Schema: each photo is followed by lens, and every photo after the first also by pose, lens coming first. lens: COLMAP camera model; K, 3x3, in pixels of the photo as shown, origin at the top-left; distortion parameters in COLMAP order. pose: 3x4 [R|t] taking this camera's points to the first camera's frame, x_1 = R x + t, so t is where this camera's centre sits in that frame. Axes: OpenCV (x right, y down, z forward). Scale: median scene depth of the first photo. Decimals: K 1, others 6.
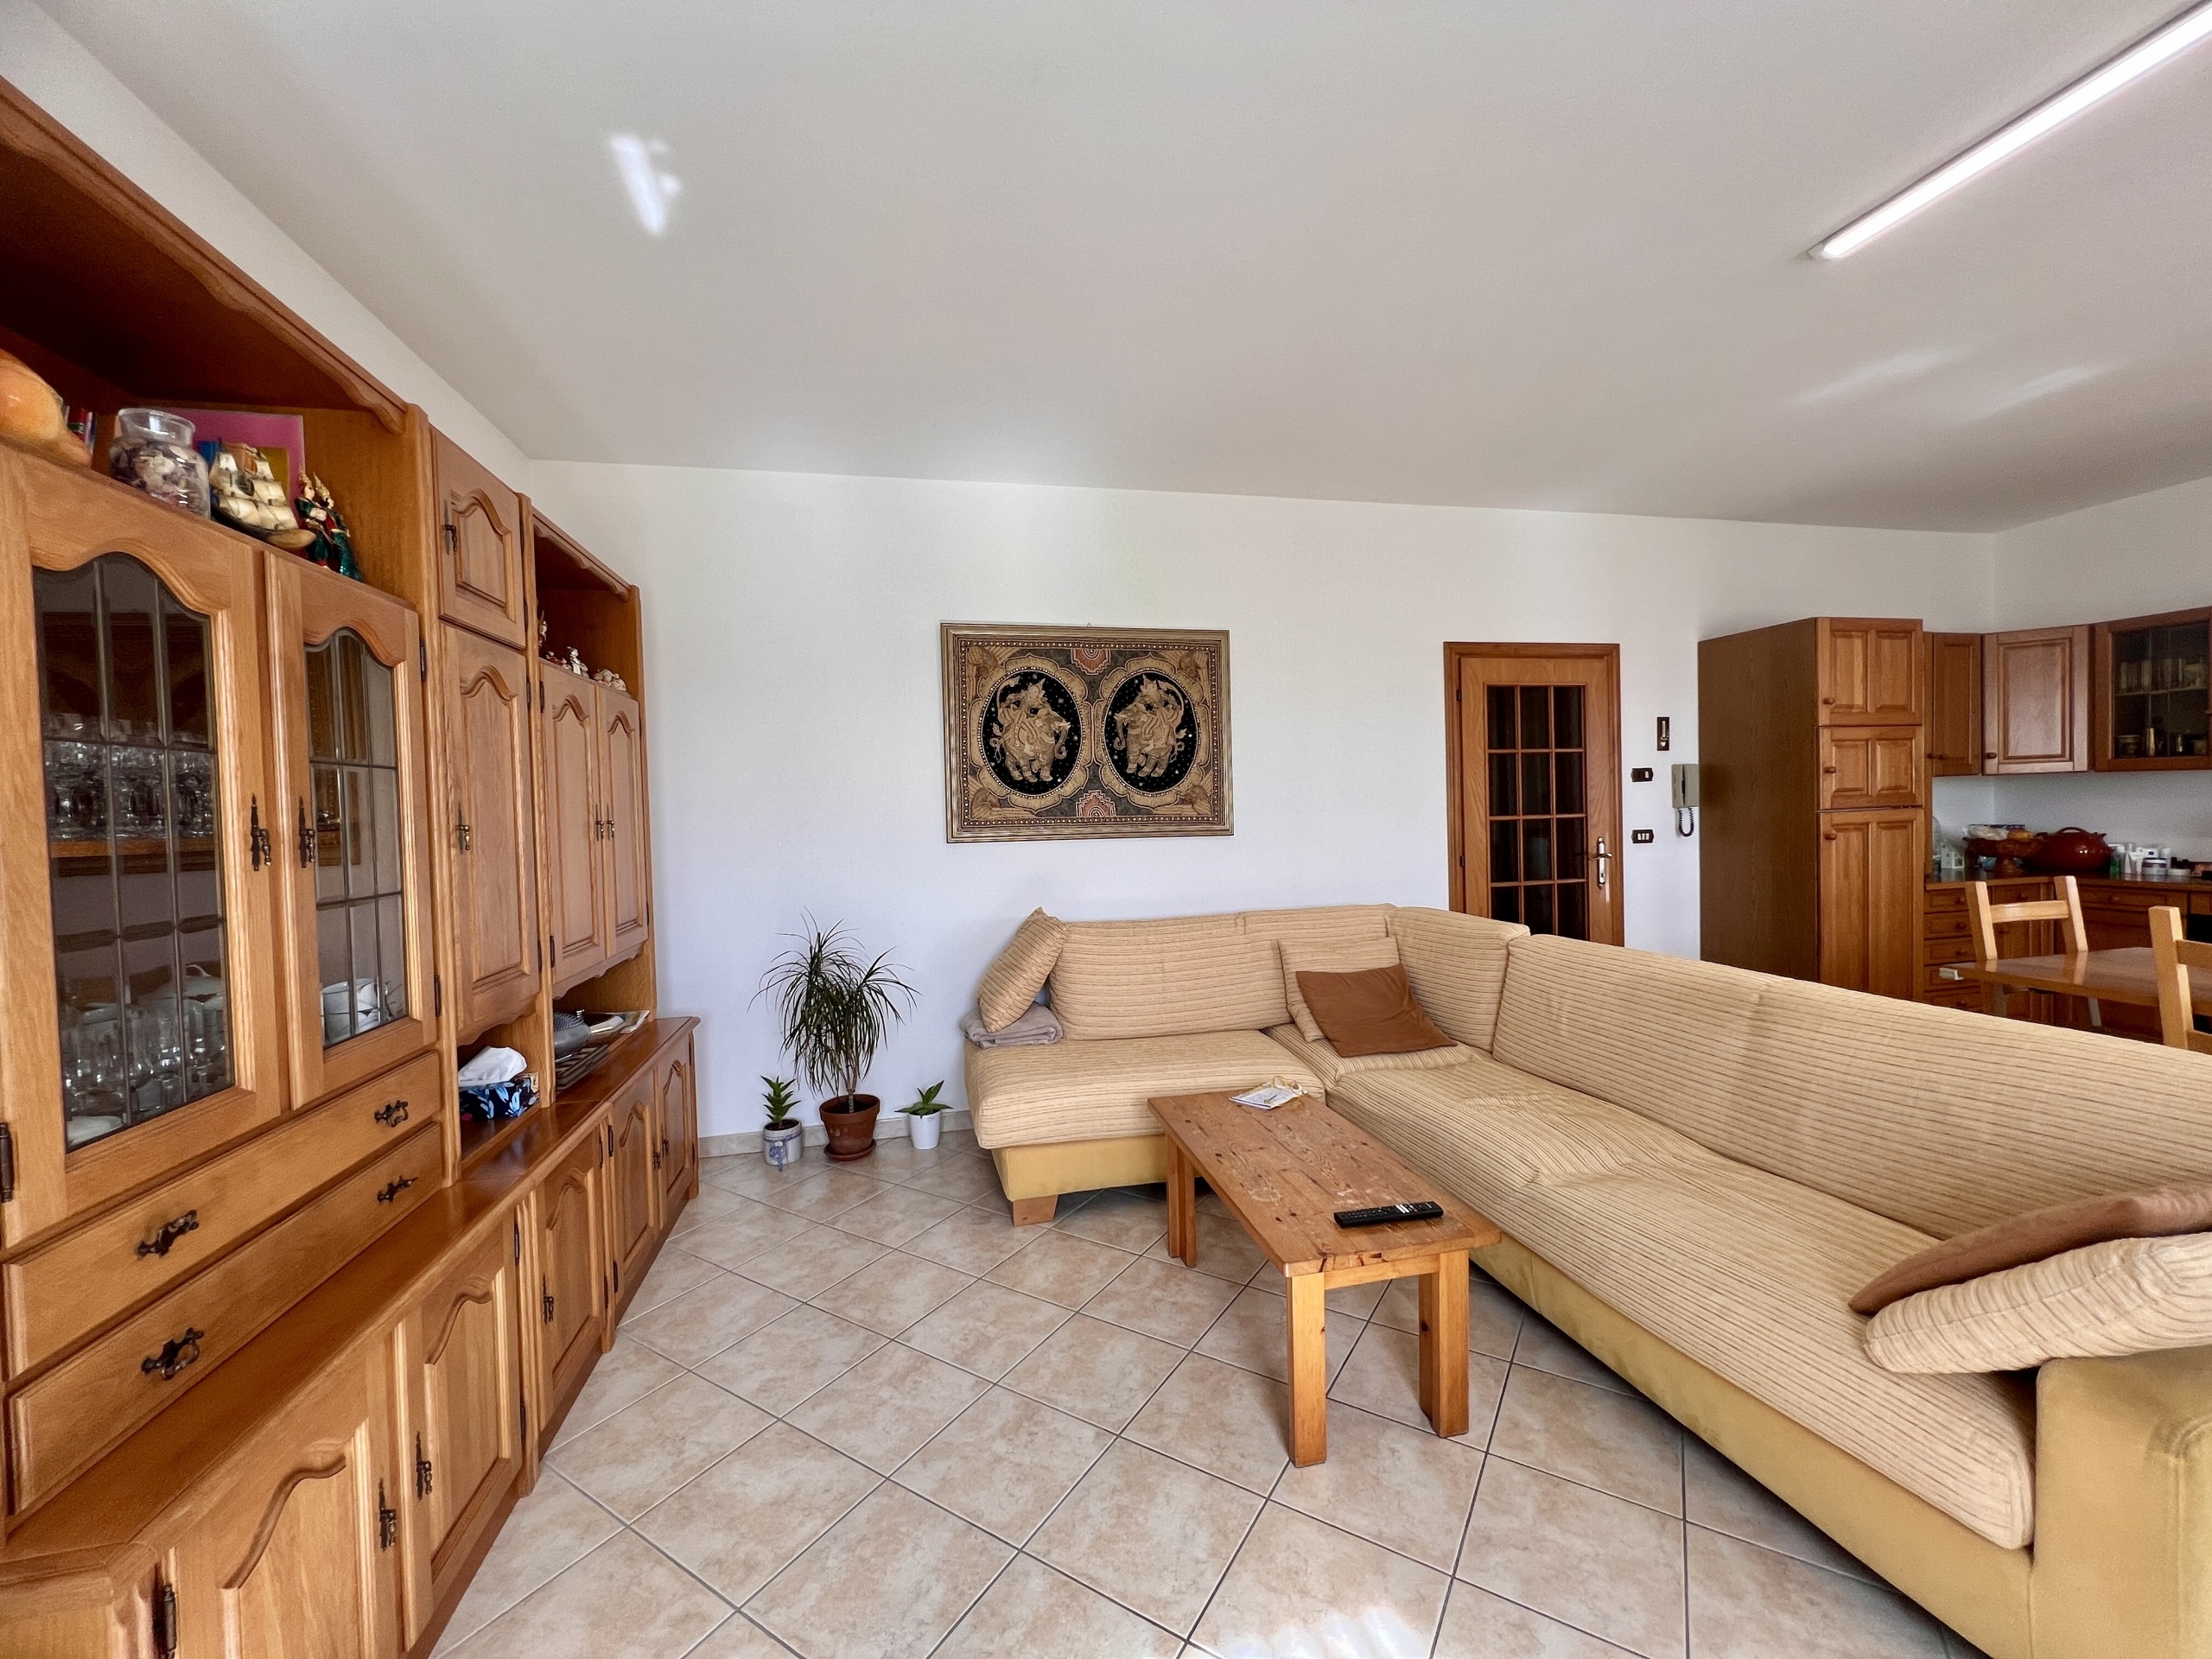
lens RADIAL K [[882.2, 0, 1109.2], [0, 882.2, 829.2], [0, 0, 1]] dist [-0.001512, 0.000417]
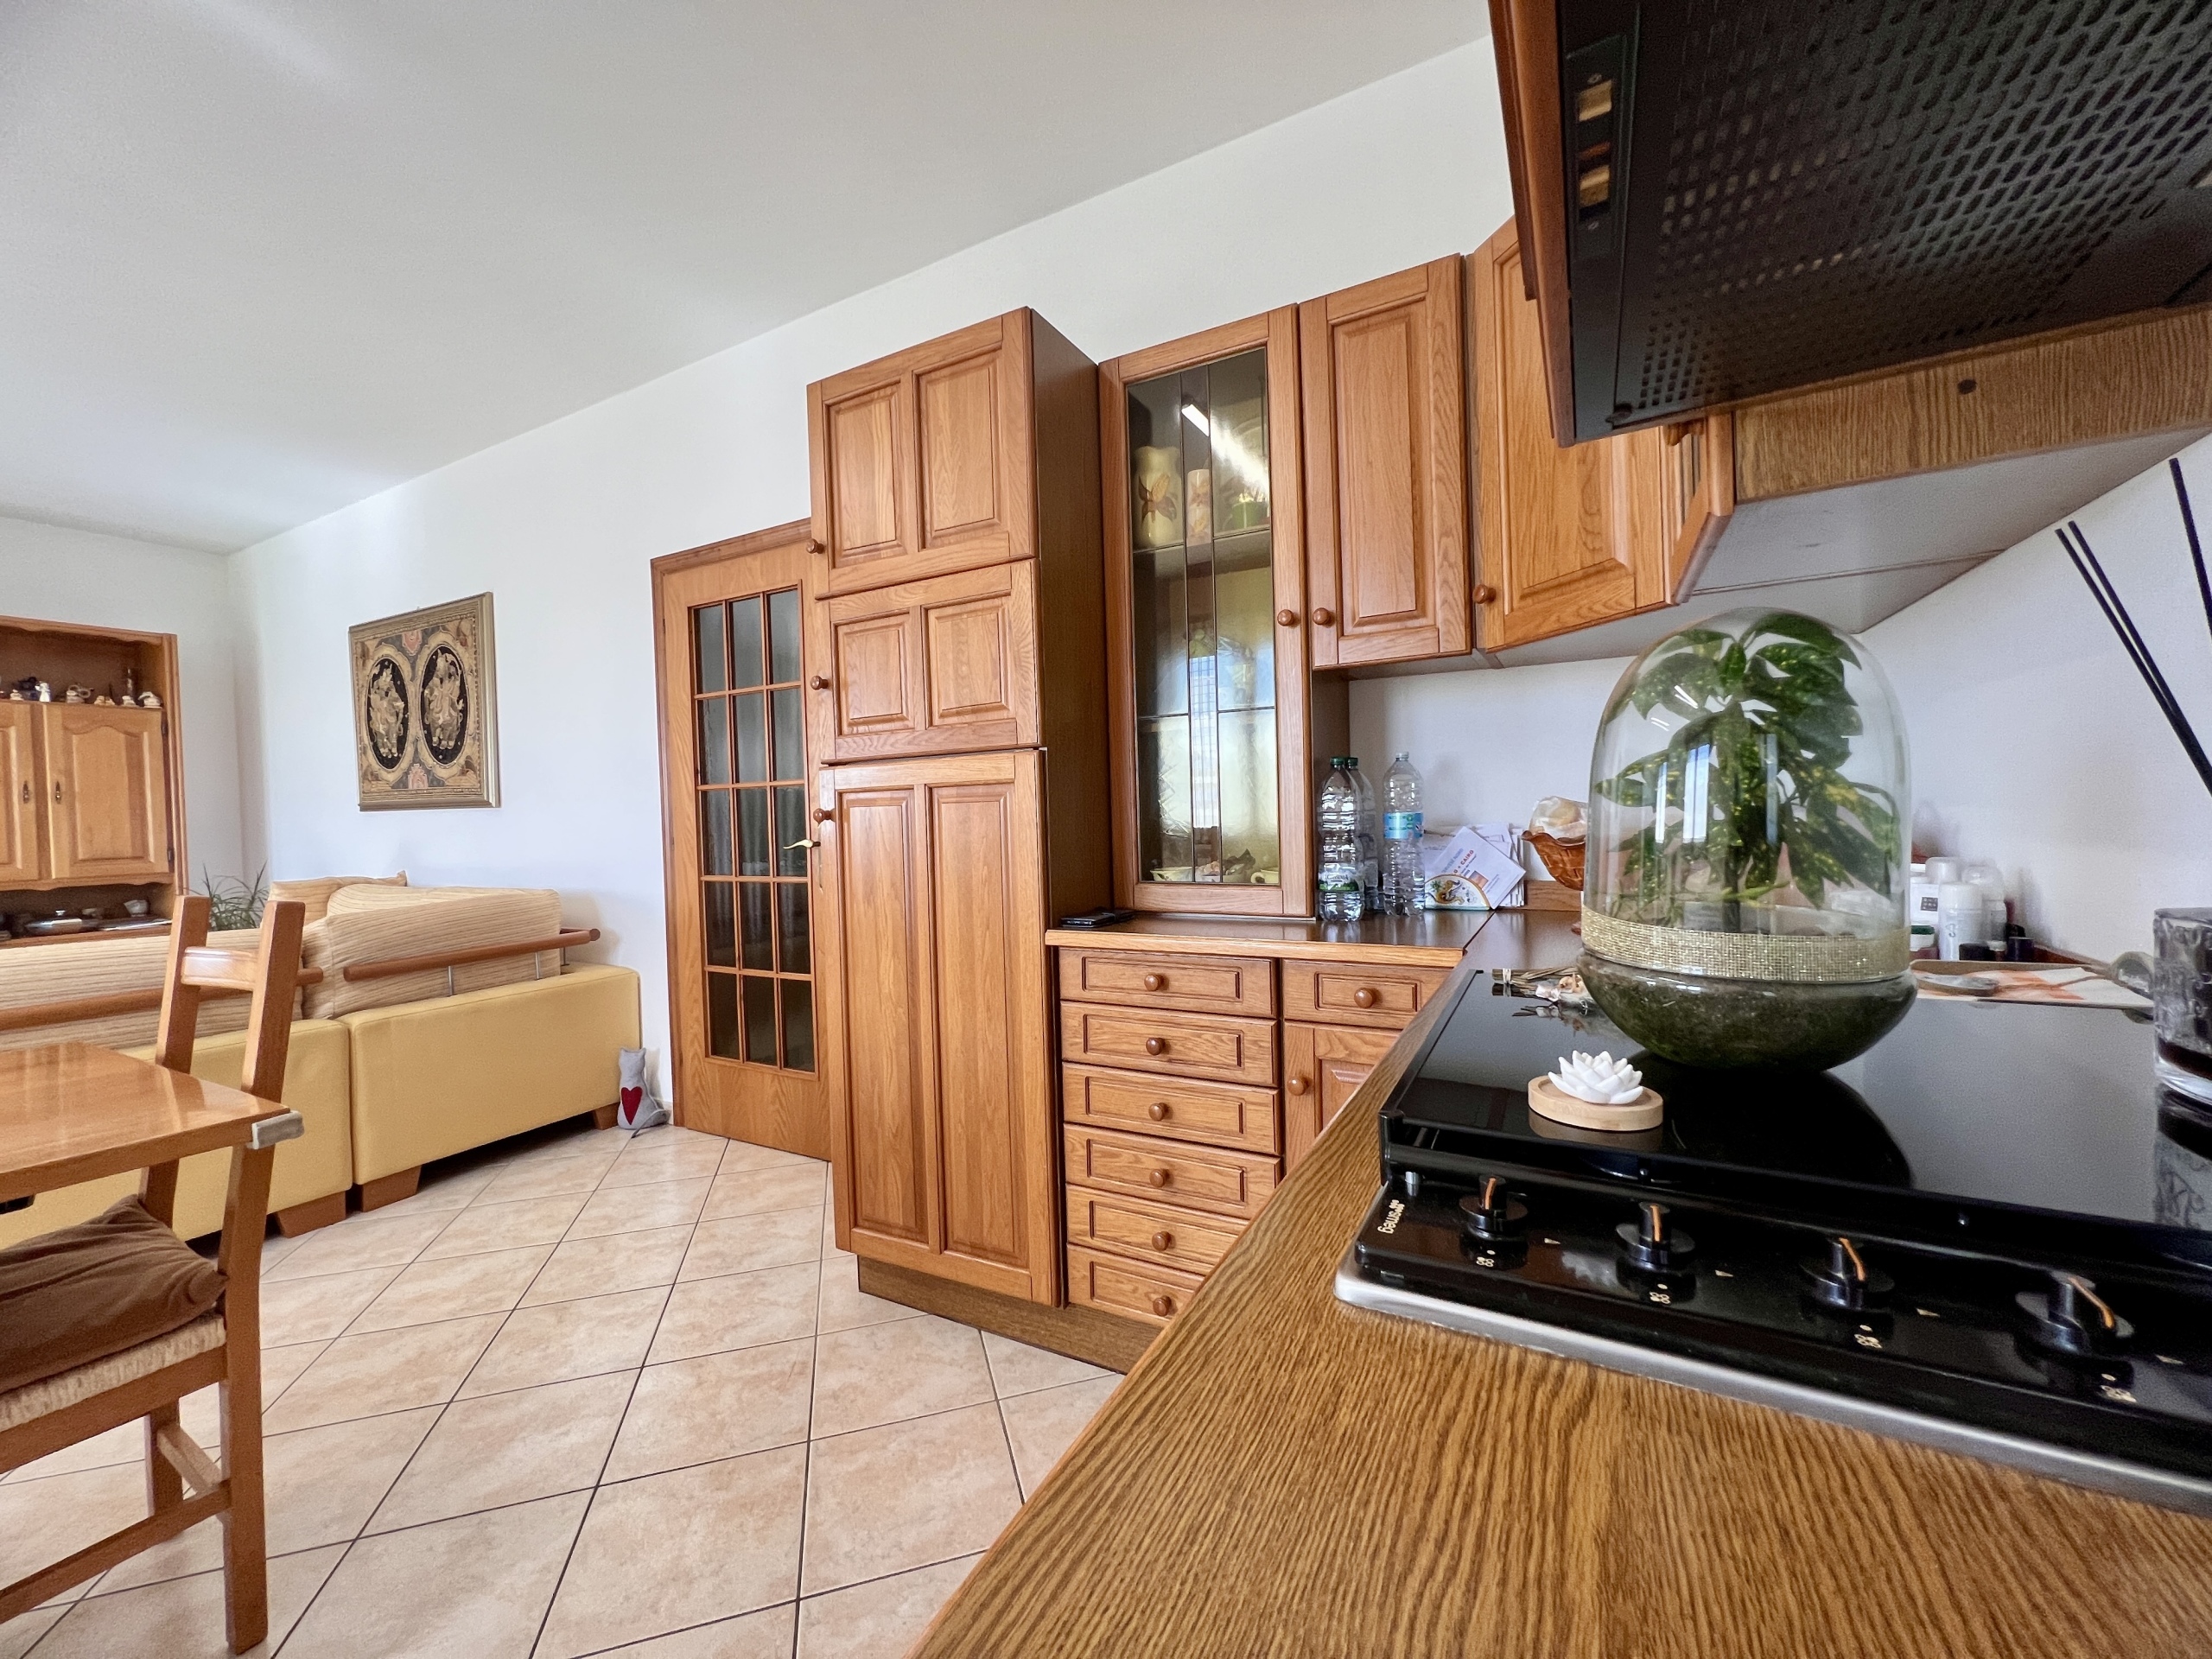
lens RADIAL K [[882.2, 0, 1109.2], [0, 882.2, 829.2], [0, 0, 1]] dist [-0.001512, 0.000417]
pose [[0.750199, 0.021403, -0.660865, 1.557478], [-0.010388, 0.999734, 0.020586, 0.005166], [0.661130, -0.008579, 0.750222, 0.890982]]
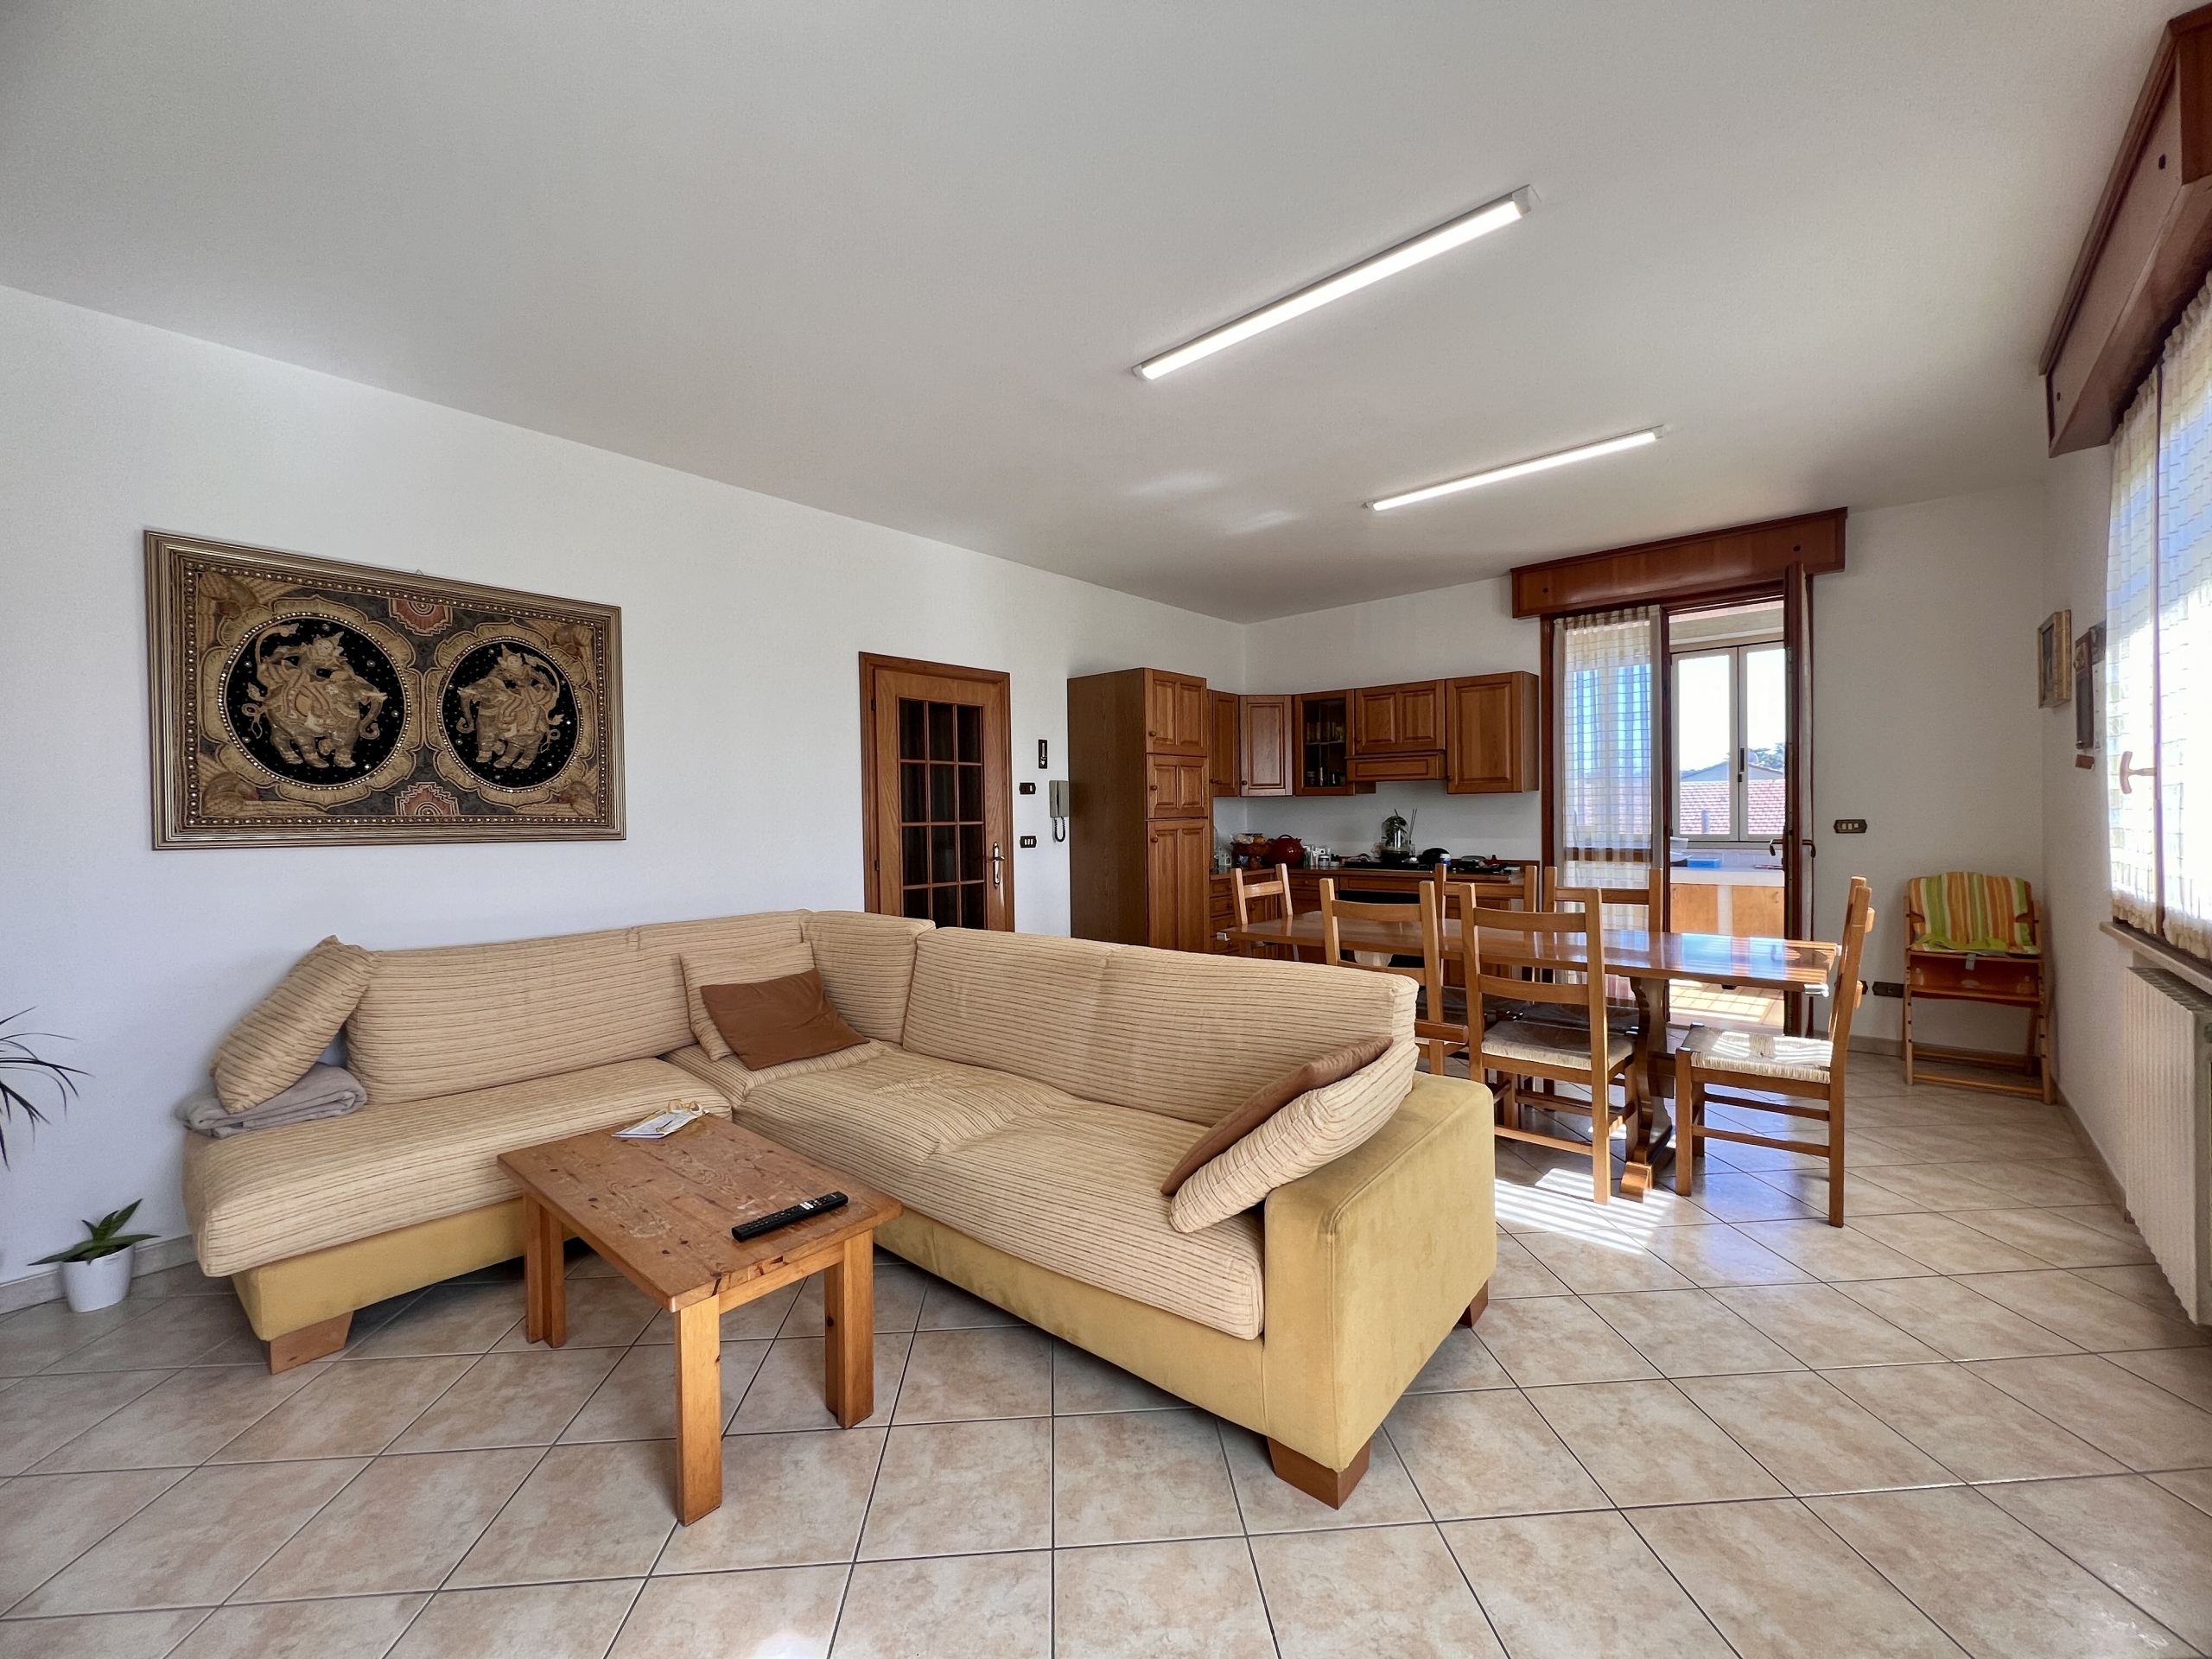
lens RADIAL K [[882.2, 0, 1109.2], [0, 882.2, 829.2], [0, 0, 1]] dist [-0.001512, 0.000417]
pose [[0.808280, 0.005570, 0.588772, 0.016087], [0.007632, 0.999772, -0.019935, 0.021733], [-0.588749, 0.020607, 0.808053, 0.007068]]
